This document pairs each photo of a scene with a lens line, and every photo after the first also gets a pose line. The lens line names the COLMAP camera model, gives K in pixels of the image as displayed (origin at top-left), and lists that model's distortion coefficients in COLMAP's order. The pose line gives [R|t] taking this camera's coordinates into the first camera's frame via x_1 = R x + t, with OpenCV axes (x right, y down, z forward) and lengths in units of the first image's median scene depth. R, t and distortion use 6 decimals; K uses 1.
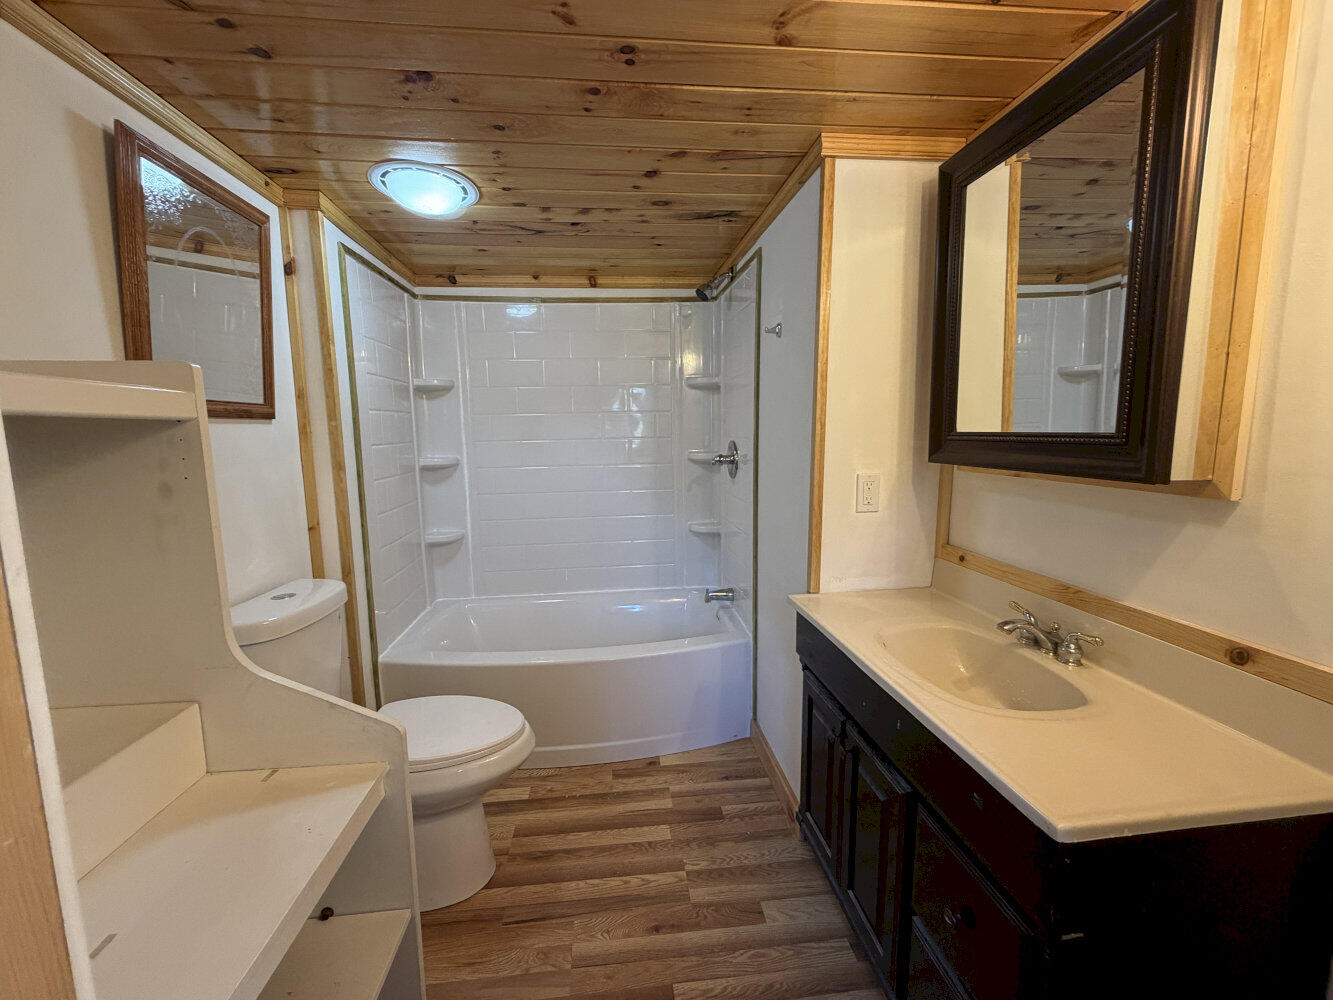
lens RADIAL K [[532.3, 0, 666.5], [0, 532.3, 500.0], [0, 0, 1]] dist [-0.003622, -0.000308]
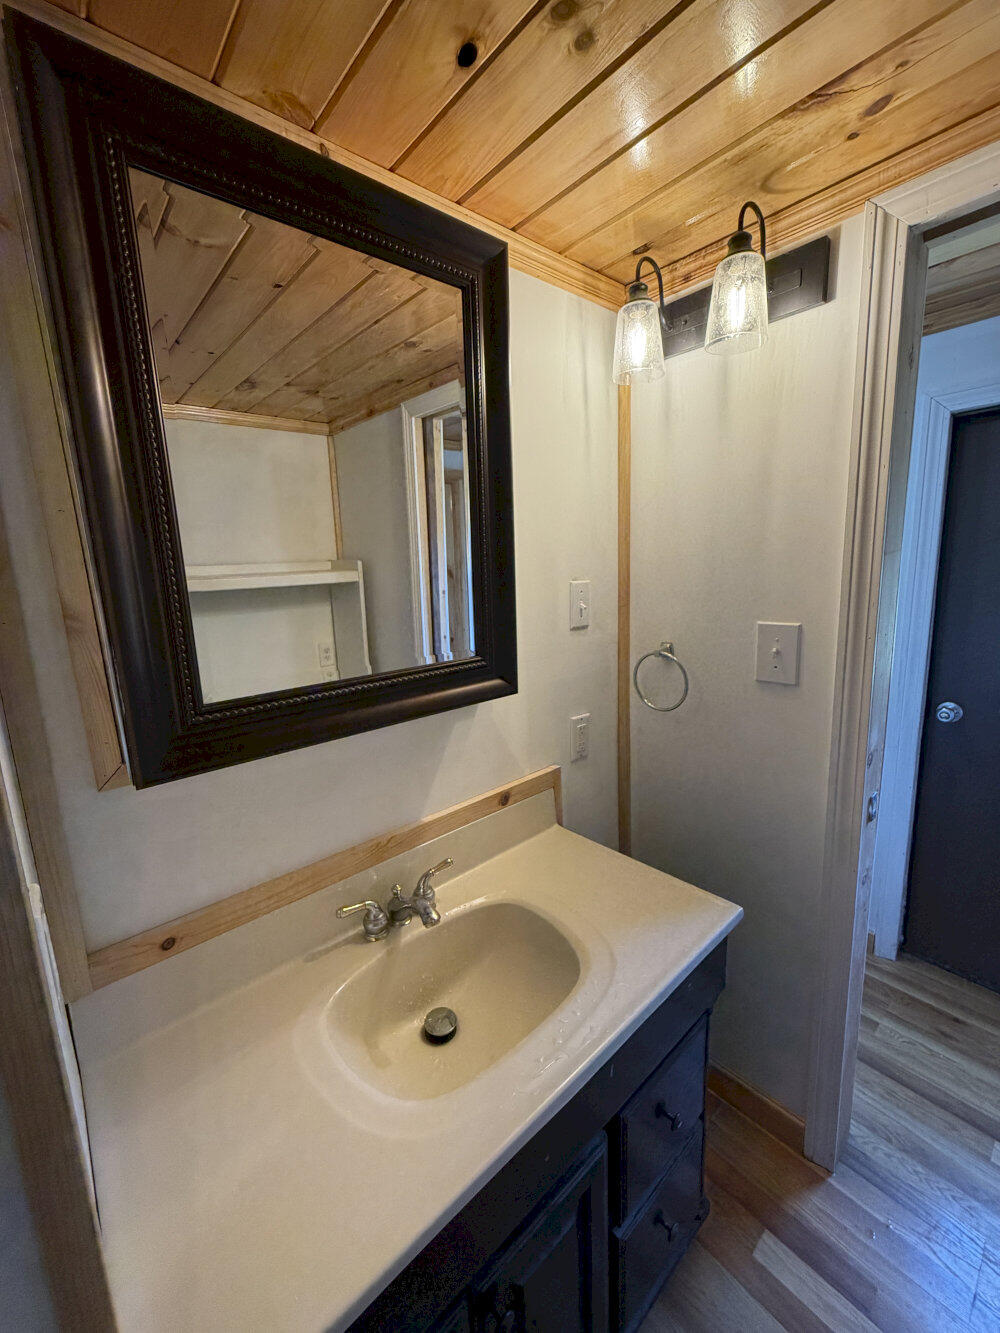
lens RADIAL K [[532.3, 0, 500.8], [0, 532.3, 661.6], [0, 0, 1]] dist [-0.003622, -0.000308]
pose [[-0.569242, -0.115843, 0.813968, -0.010908], [0.150558, 0.958595, 0.241718, -0.306123], [-0.808267, 0.260145, -0.528232, 1.285558]]
